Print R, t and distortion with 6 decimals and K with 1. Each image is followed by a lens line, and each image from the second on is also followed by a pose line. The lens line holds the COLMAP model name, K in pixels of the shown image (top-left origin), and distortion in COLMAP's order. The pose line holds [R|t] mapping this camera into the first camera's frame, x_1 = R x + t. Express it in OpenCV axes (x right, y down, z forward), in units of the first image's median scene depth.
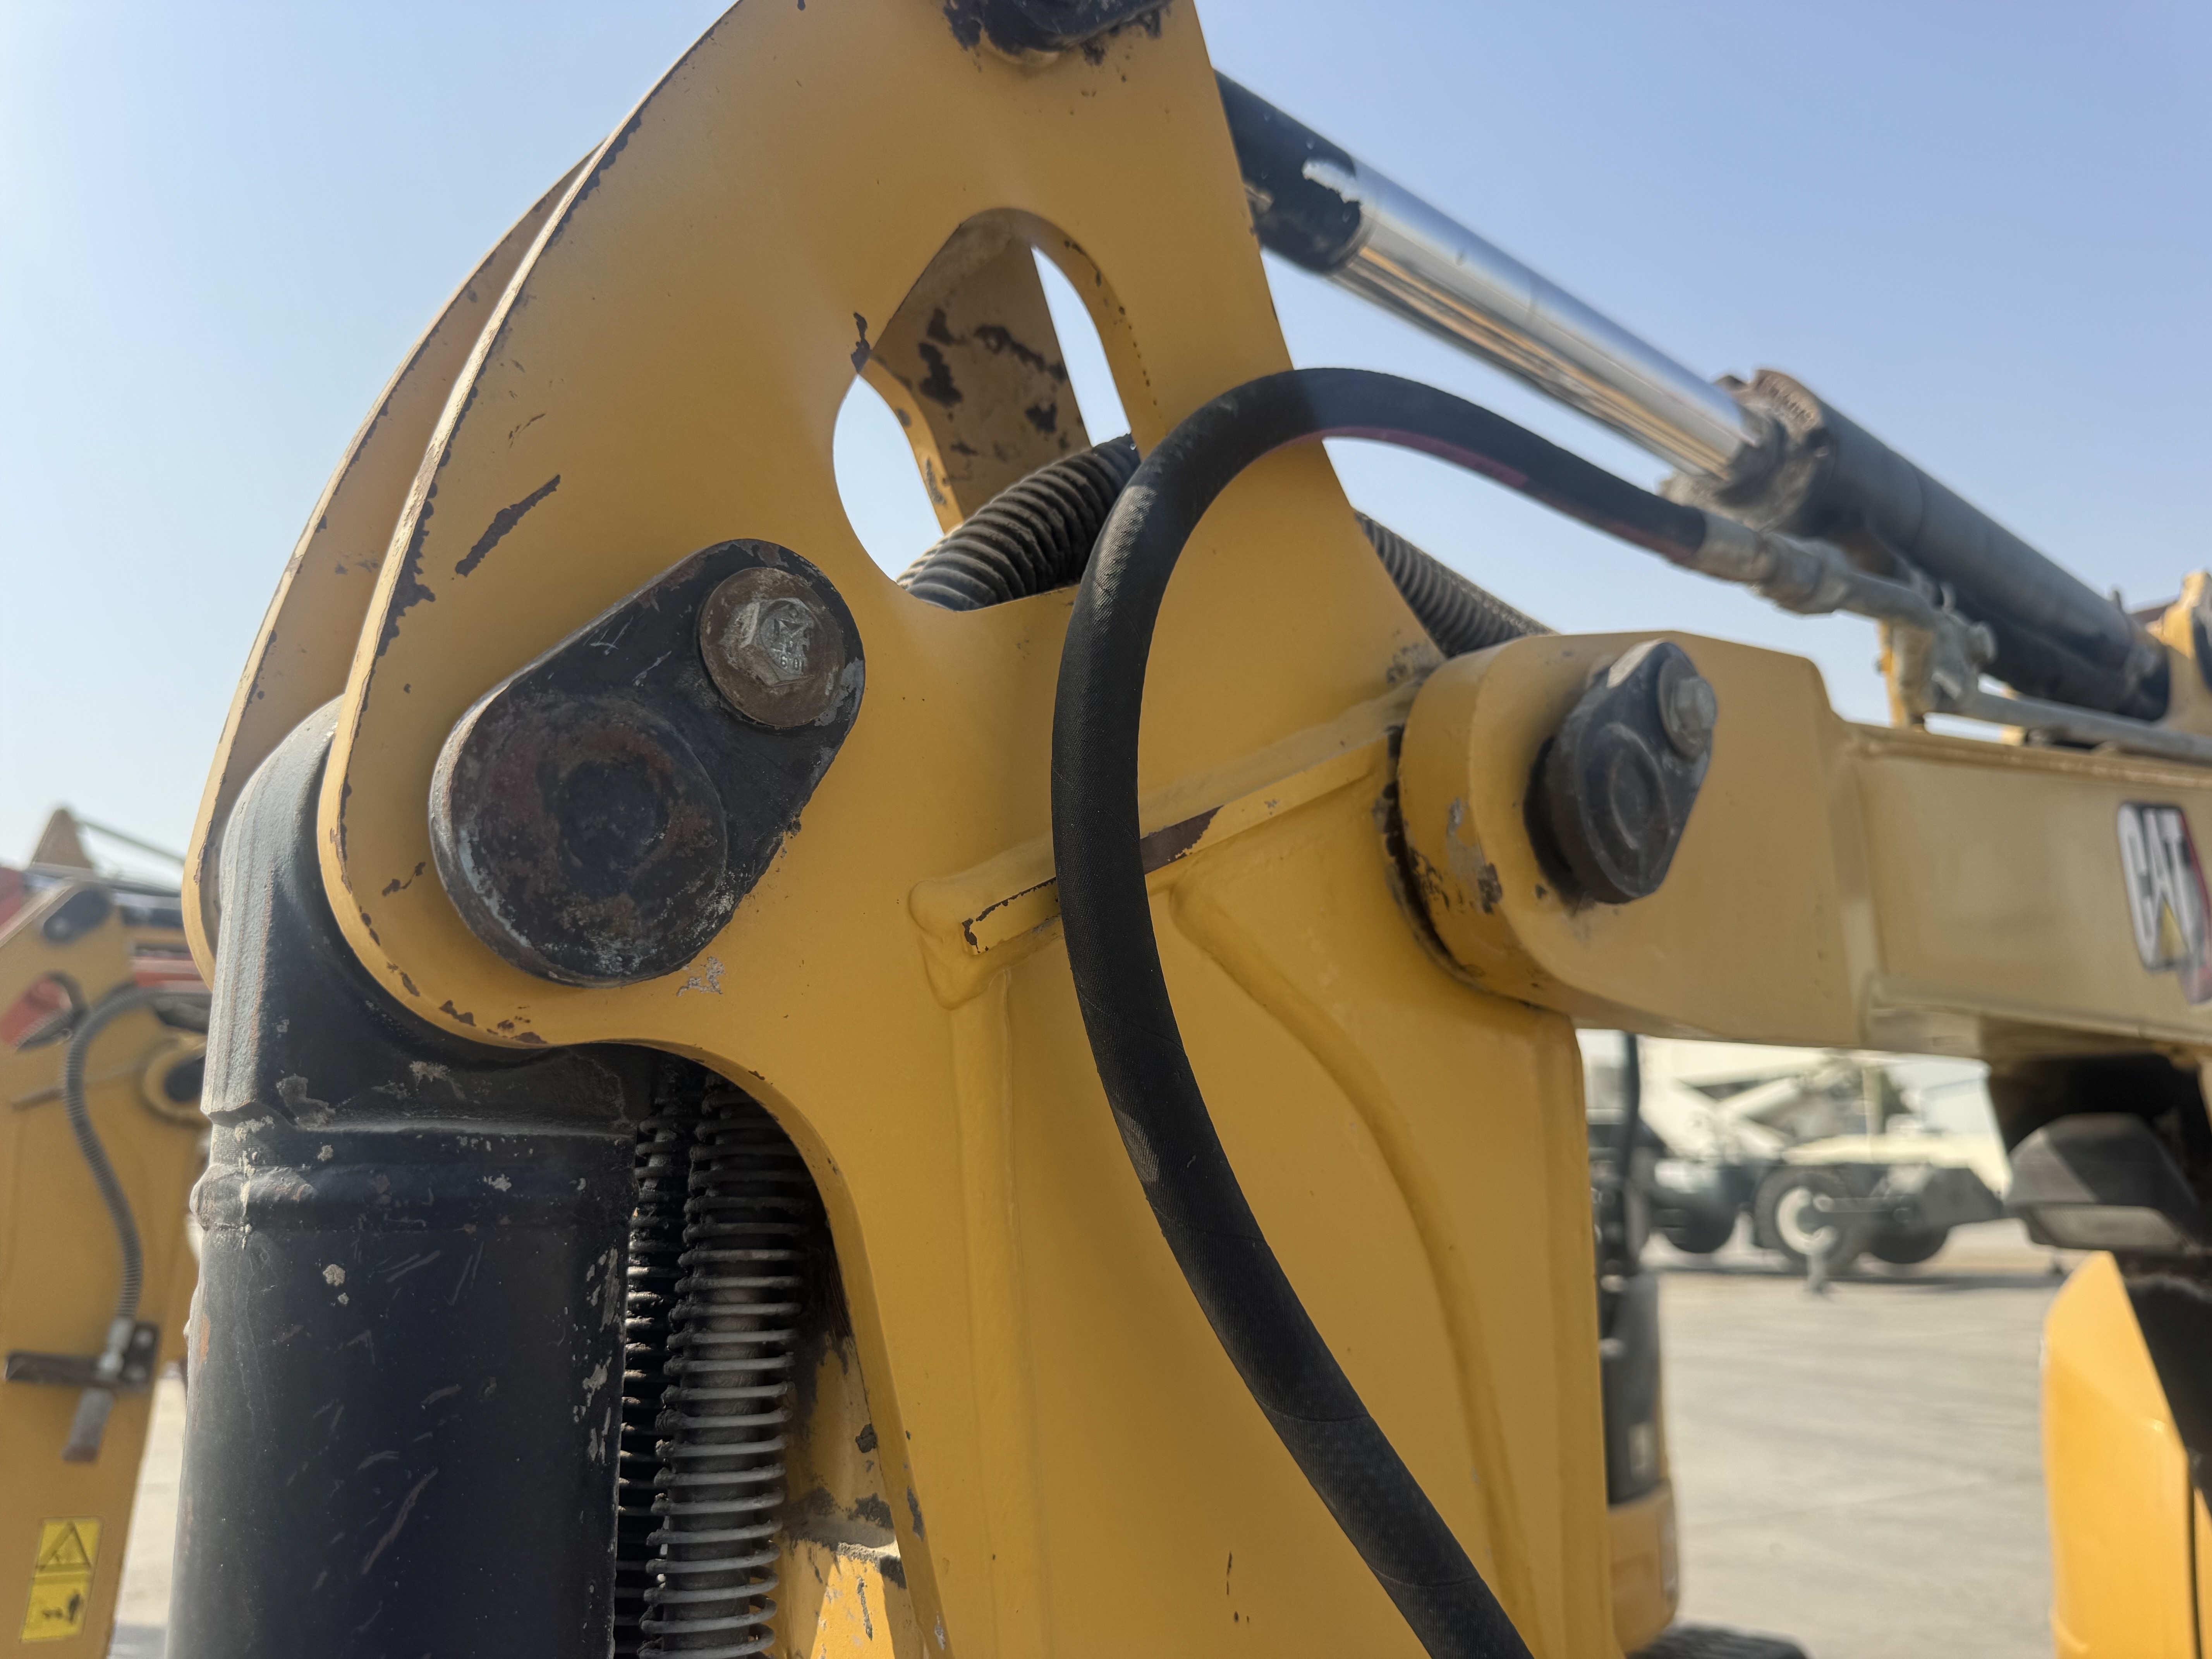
lens RADIAL K [[1602.8, 0, 1087.2], [0, 1602.8, 830.3], [0, 0, 1]] dist [0.007434, -0.048769]
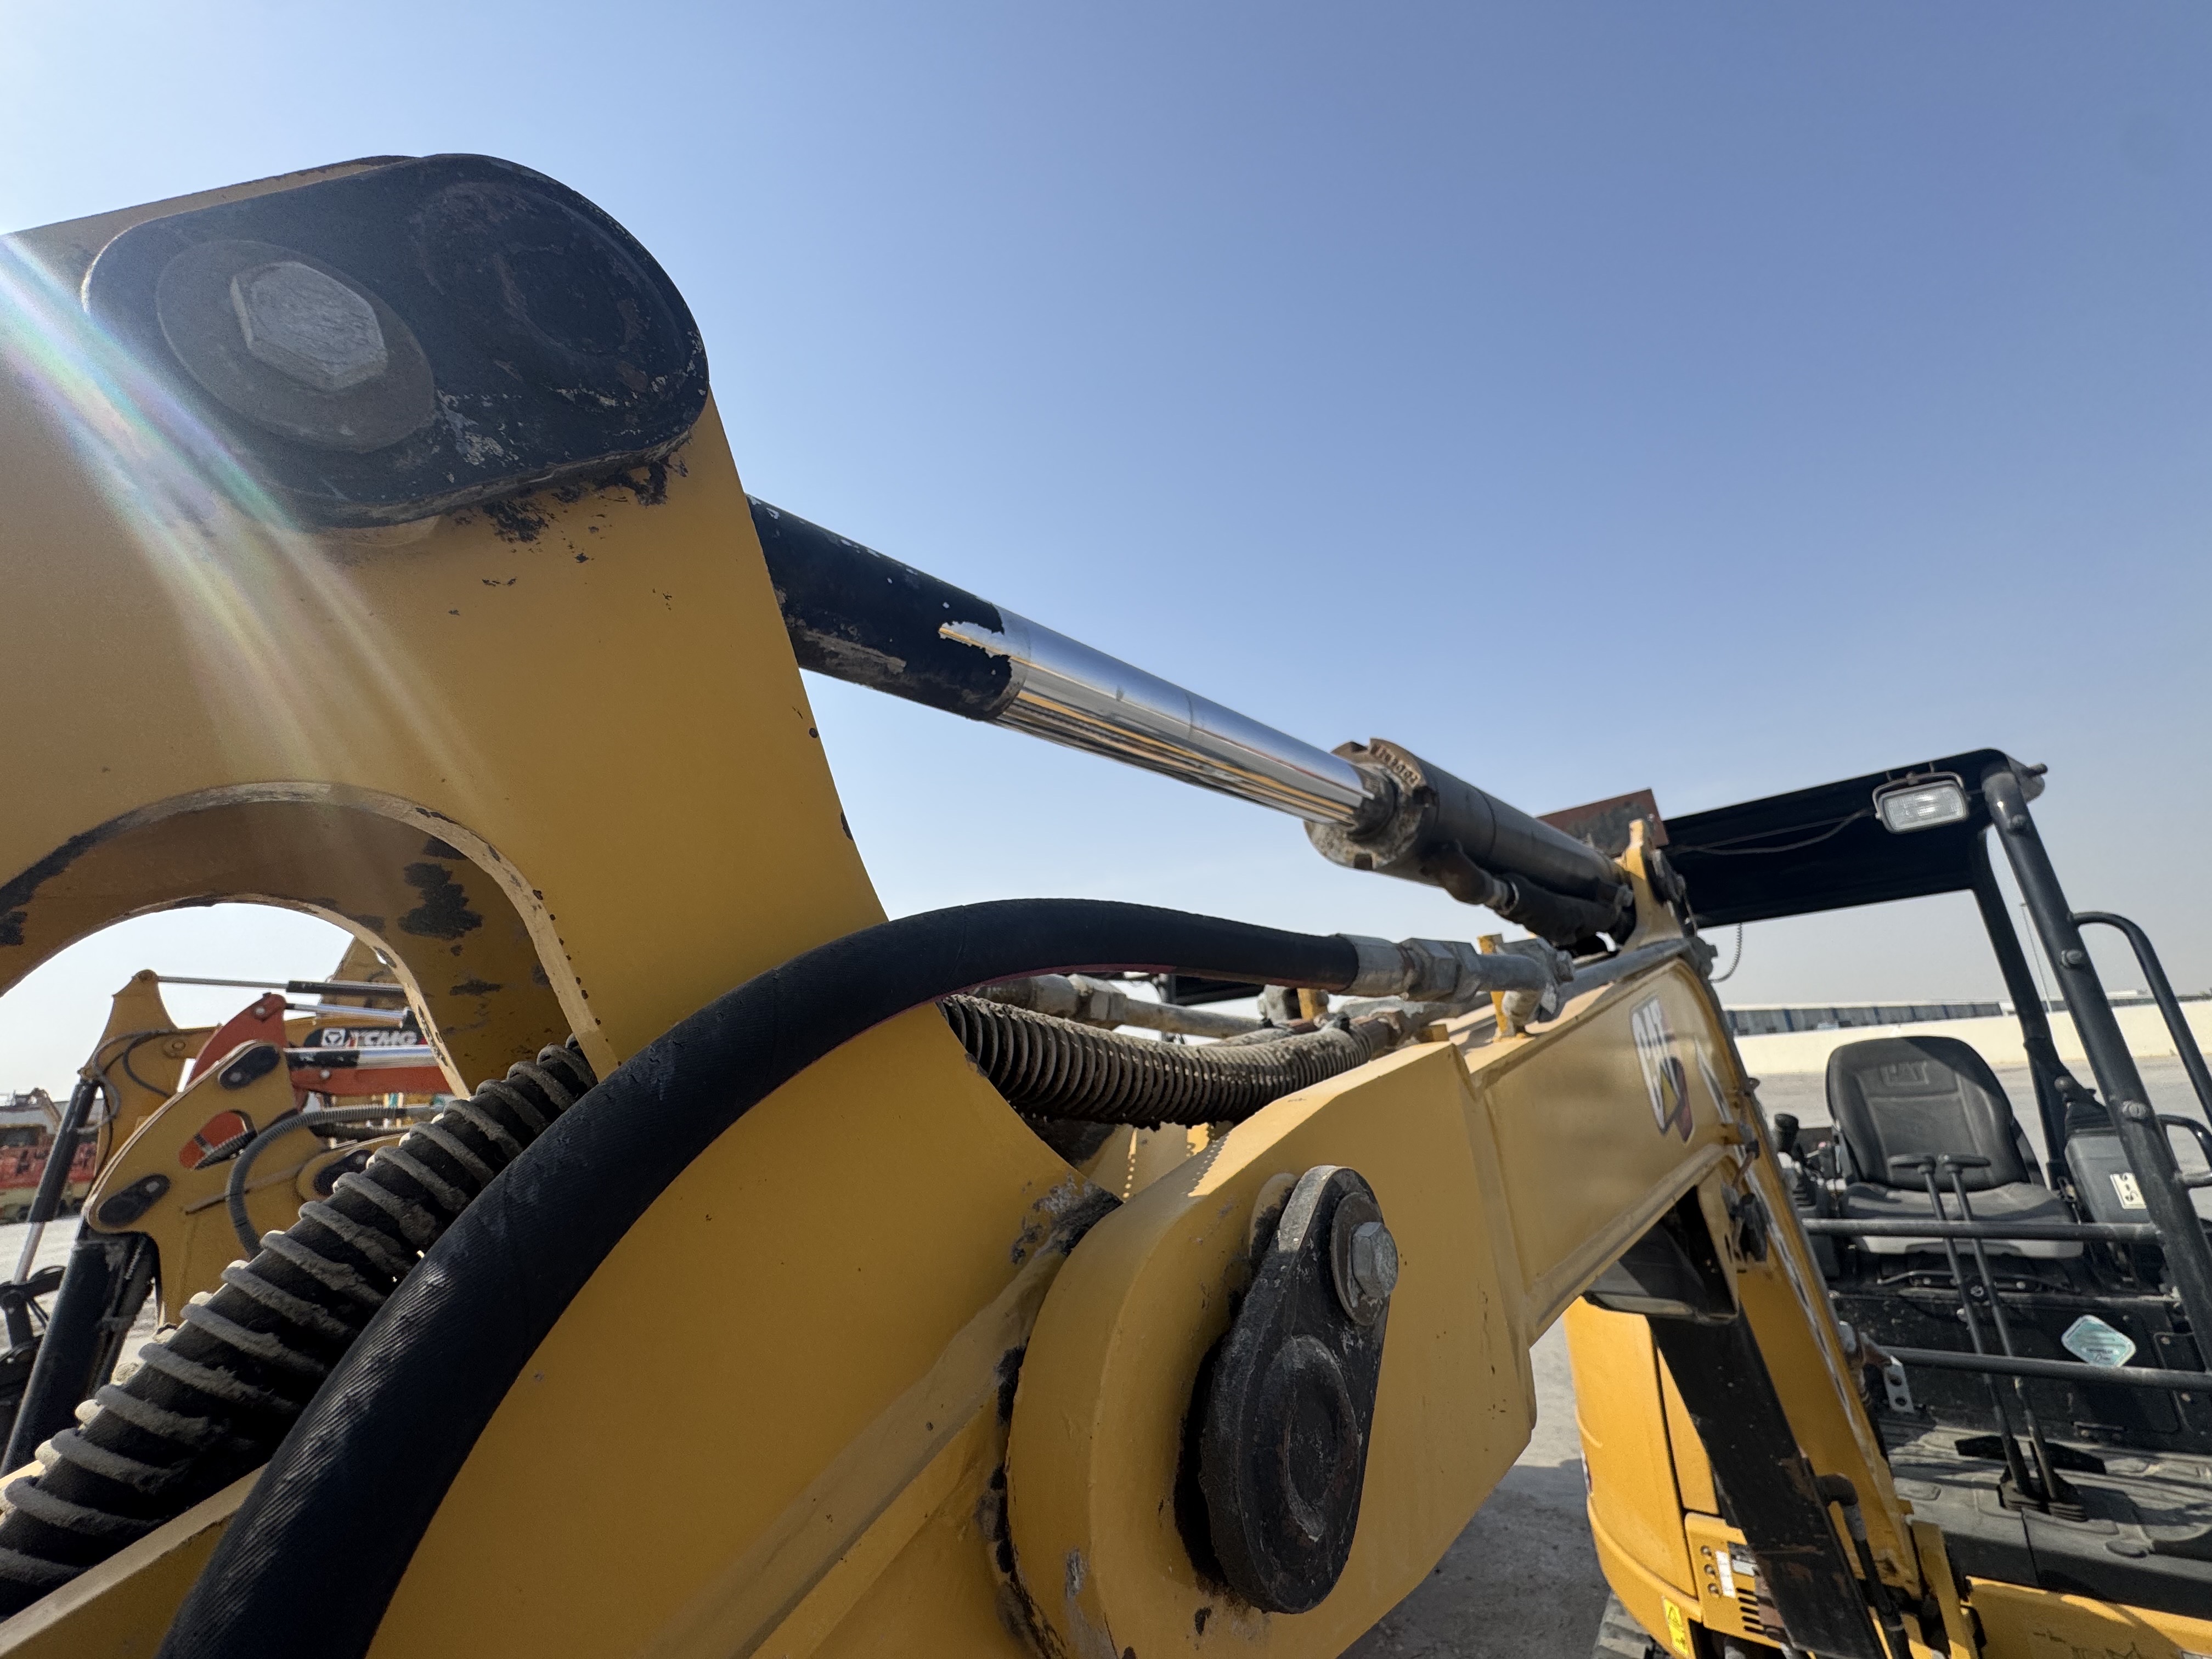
lens RADIAL K [[882.8, 0, 1106.0], [0, 882.8, 829.5], [0, 0, 1]] dist [-0.003037, -0.000626]
pose [[0.992182, -0.033501, 0.120217, 0.185459], [0.043751, 0.995533, -0.083662, -0.269956], [-0.116877, 0.088268, 0.989216, 0.522233]]
